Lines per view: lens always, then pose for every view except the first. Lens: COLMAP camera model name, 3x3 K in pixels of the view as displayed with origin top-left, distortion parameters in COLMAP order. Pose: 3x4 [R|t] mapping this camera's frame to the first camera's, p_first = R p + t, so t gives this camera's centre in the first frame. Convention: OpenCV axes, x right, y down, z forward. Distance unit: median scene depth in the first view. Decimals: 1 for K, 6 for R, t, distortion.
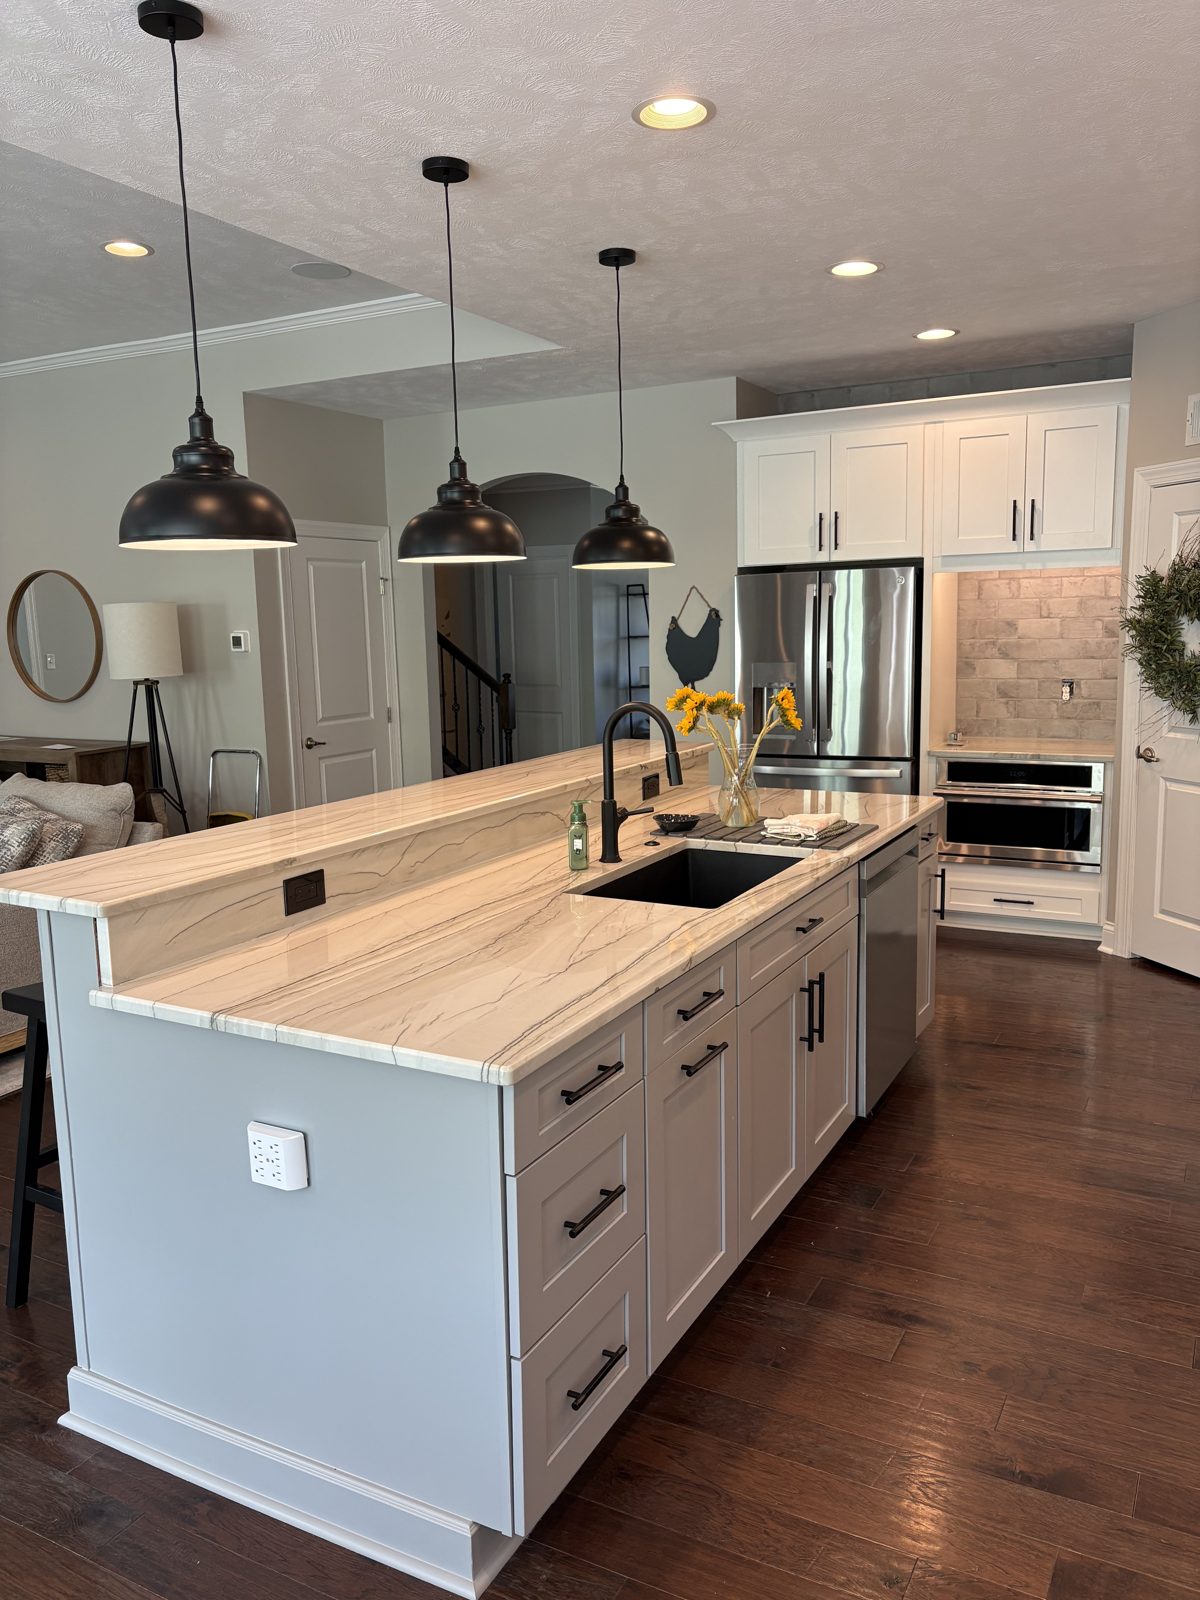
lens RADIAL K [[1202.9, 0, 601.9], [0, 1202.9, 797.4], [0, 0, 1]] dist [0.031565, -0.042081]
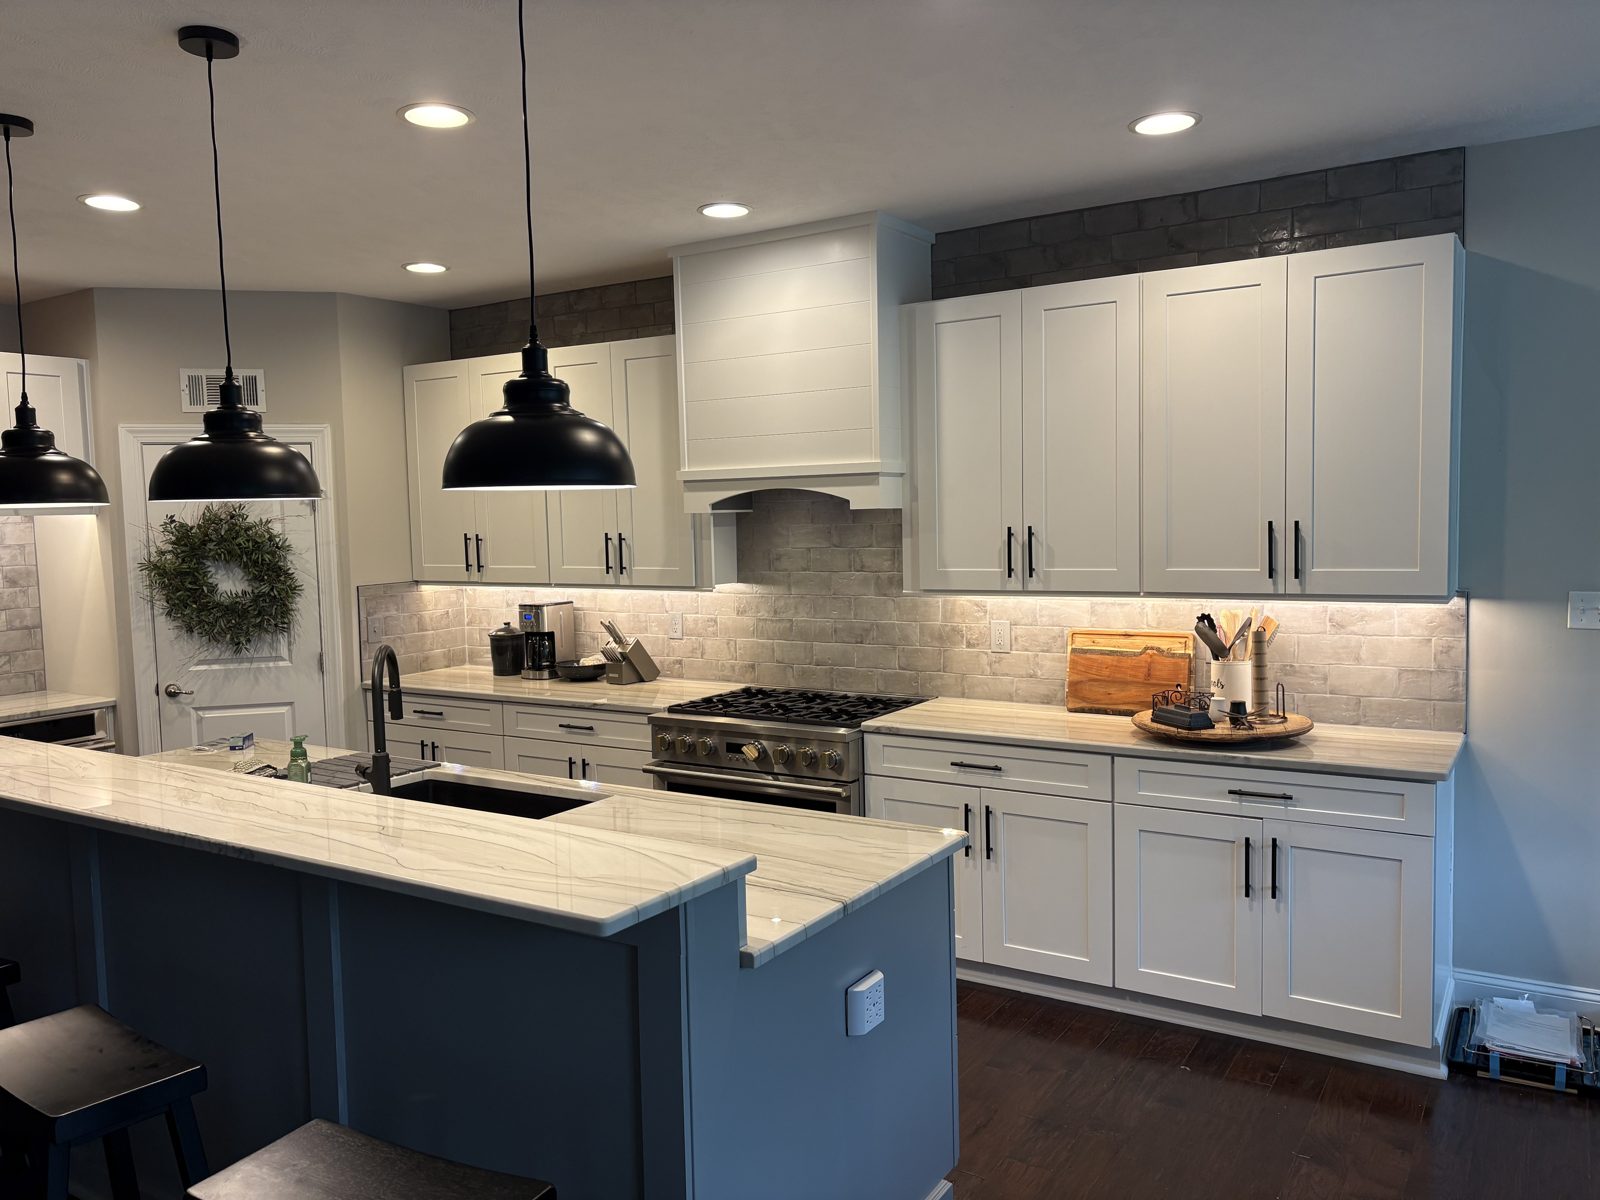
lens RADIAL K [[1202.9, 0, 802.5], [0, 1202.9, 602.9], [0, 0, 1]] dist [0.031565, -0.042081]
pose [[0.060153, -0.047390, 0.997064, -1.243846], [0.166385, 0.985374, 0.036796, -0.125301], [-0.984224, 0.163683, 0.067158, 0.794004]]
